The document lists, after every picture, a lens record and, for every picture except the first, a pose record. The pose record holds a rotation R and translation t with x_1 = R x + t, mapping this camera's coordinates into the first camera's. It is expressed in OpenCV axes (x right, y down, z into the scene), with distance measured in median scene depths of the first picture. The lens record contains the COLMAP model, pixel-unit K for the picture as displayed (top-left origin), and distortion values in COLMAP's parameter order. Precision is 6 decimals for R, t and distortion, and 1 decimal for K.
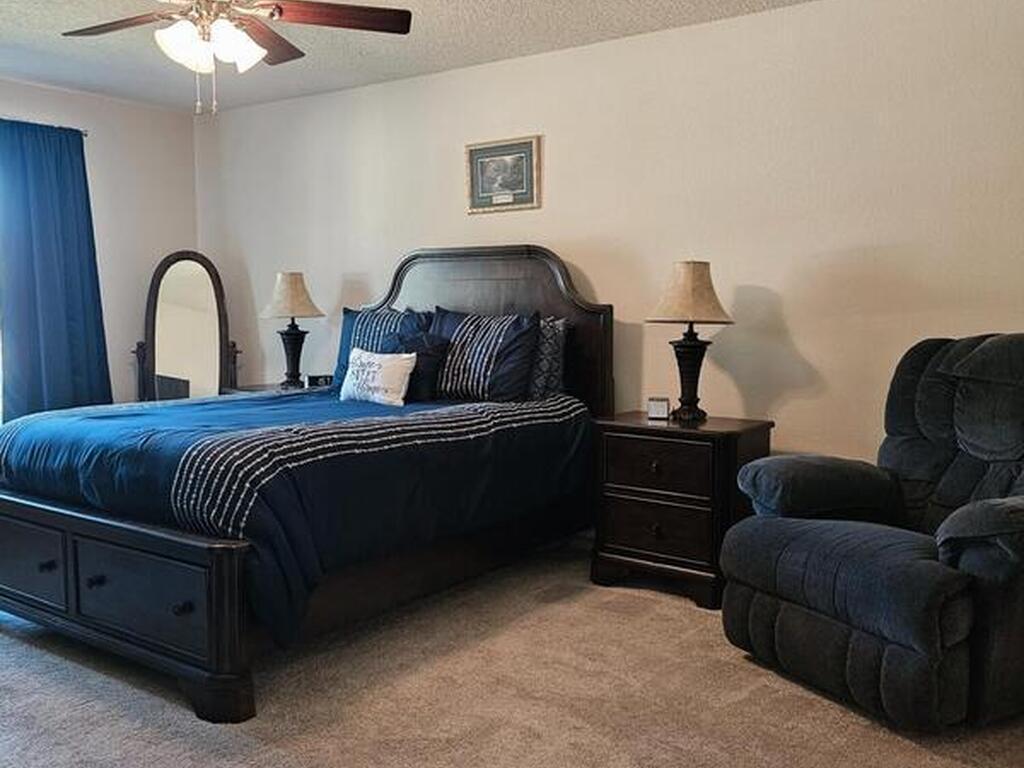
lens RADIAL K [[933.9, 0, 512.0], [0, 933.9, 384.0], [0, 0, 1]] dist [0.246442, -0.503880]
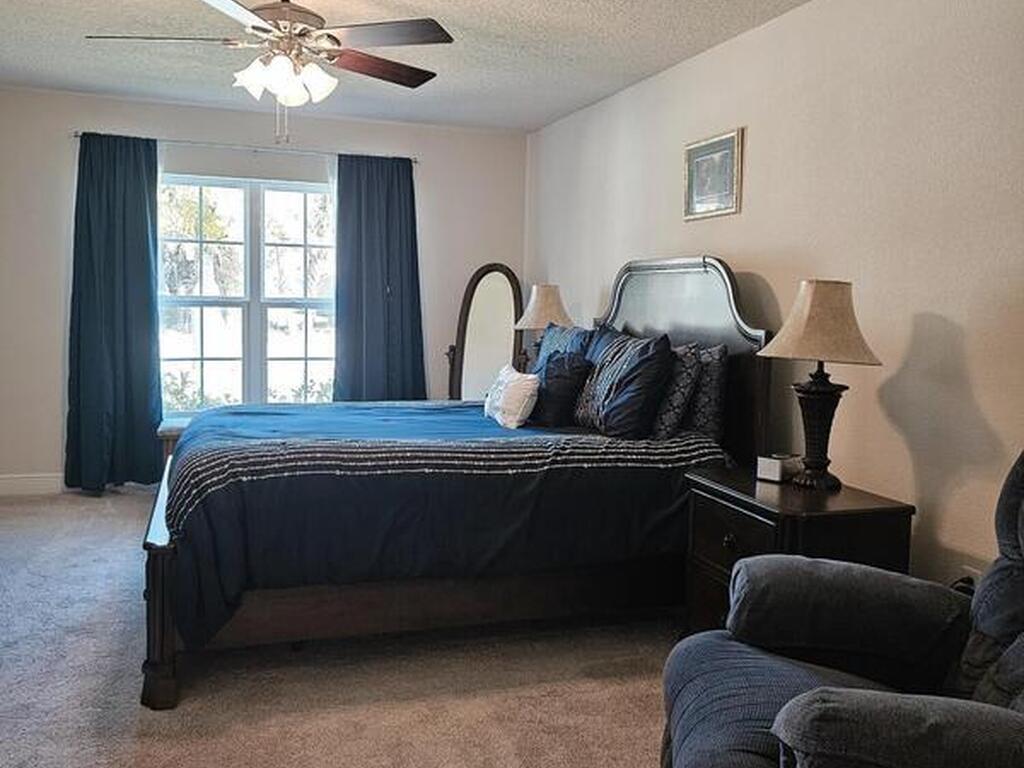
lens RADIAL K [[934.5, 0, 534.4], [0, 934.5, 371.4], [0, 0, 1]] dist [0.125998, -0.231266]
pose [[0.814489, 0.066994, -0.576299, 0.428848], [-0.074088, 0.997189, 0.011212, -0.046025], [0.575430, 0.033564, 0.817162, 0.236733]]
